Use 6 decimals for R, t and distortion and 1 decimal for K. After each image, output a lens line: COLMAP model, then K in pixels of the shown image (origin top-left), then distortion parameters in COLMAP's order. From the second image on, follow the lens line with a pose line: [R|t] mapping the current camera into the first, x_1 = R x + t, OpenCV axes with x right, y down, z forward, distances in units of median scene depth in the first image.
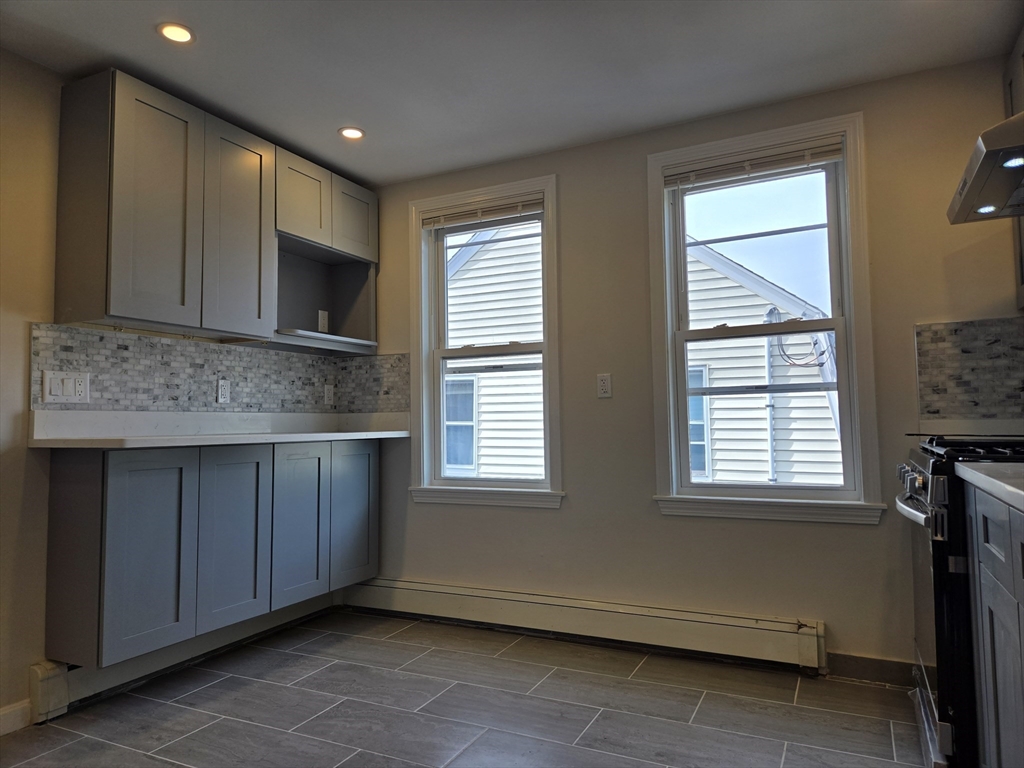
lens RADIAL K [[681.6, 0, 507.8], [0, 681.6, 381.4], [0, 0, 1]] dist [0.071490, -0.058991]
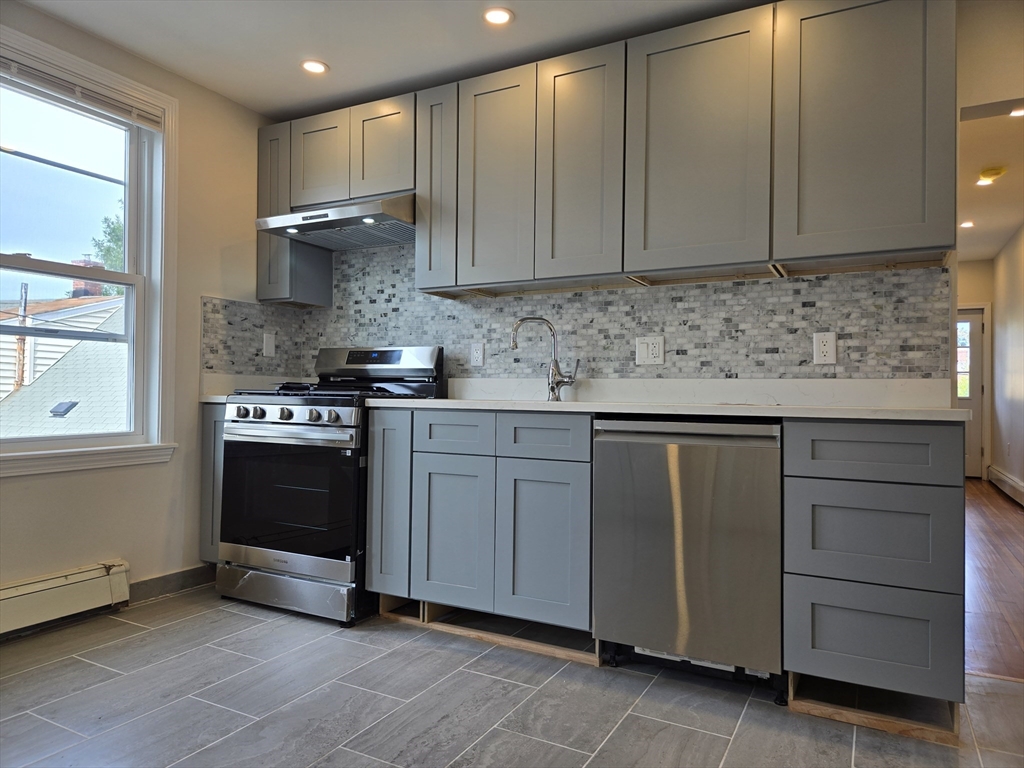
lens RADIAL K [[681.6, 0, 505.7], [0, 681.6, 385.5], [0, 0, 1]] dist [0.071490, -0.058991]
pose [[0.029079, 0.028356, 0.999175, -0.597677], [-0.077331, 0.996666, -0.026034, 0.064485], [-0.996581, -0.076510, 0.031175, 0.399889]]
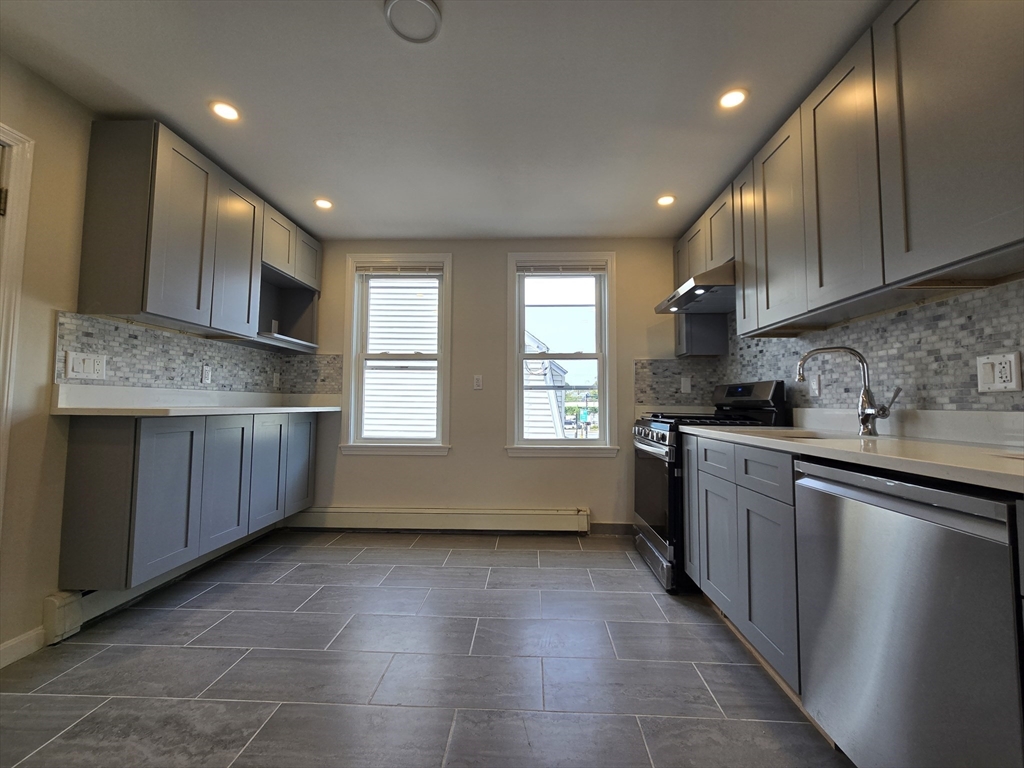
lens RADIAL K [[418.7, 0, 519.1], [0, 418.7, 378.9], [0, 0, 1]] dist [-0.002547, 0.001371]
pose [[0.908059, 0.045325, 0.416382, -0.231840], [-0.045739, 0.998913, -0.008986, 0.002744], [-0.416337, -0.010885, 0.909145, 0.011041]]
